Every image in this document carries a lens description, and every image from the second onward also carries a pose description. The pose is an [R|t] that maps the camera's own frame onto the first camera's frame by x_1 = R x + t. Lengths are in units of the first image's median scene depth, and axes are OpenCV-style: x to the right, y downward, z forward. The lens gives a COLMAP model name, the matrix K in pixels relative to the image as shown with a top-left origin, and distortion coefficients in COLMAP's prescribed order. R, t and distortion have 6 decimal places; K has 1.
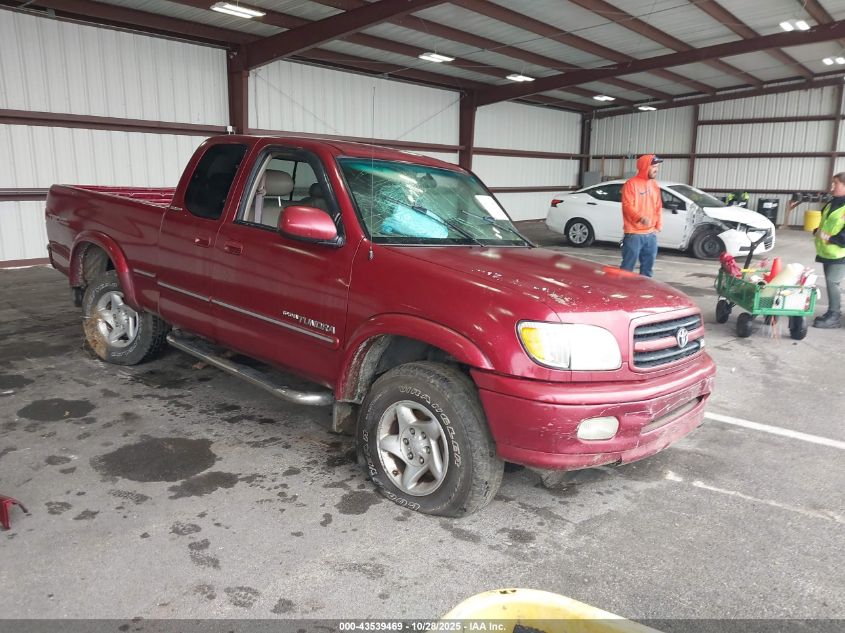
lens RADIAL K [[673.2, 0, 417.9], [0, 673.2, 317.0], [0, 0, 1]] dist [-0.001713, -0.004564]
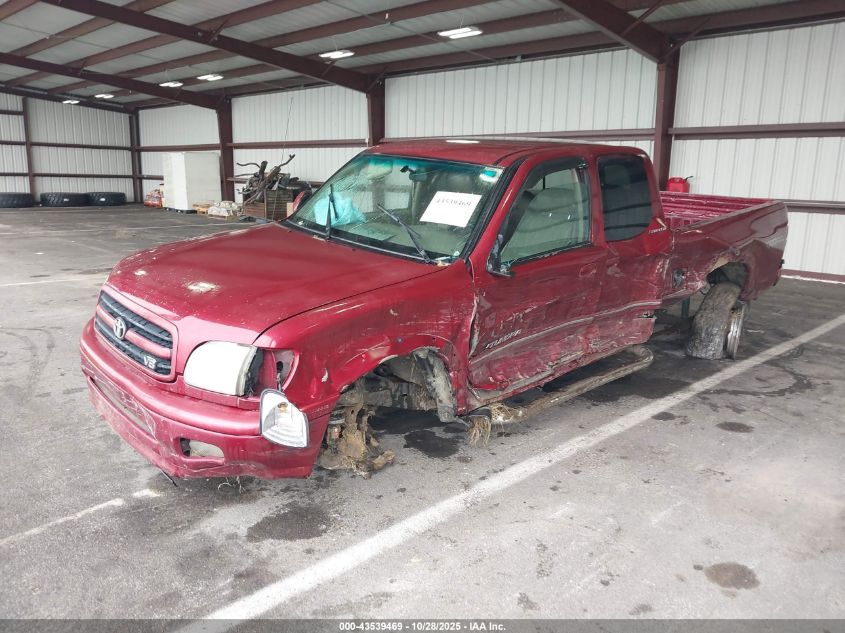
lens RADIAL K [[610.0, 0, 420.8], [0, 610.0, 342.1], [0, 0, 1]] dist [-0.003014, -0.002242]
pose [[-0.085557, 0.245623, -0.965582, 0.916380], [-0.223490, 0.939709, 0.258844, -0.214376], [0.970944, 0.237944, -0.025504, 1.112019]]
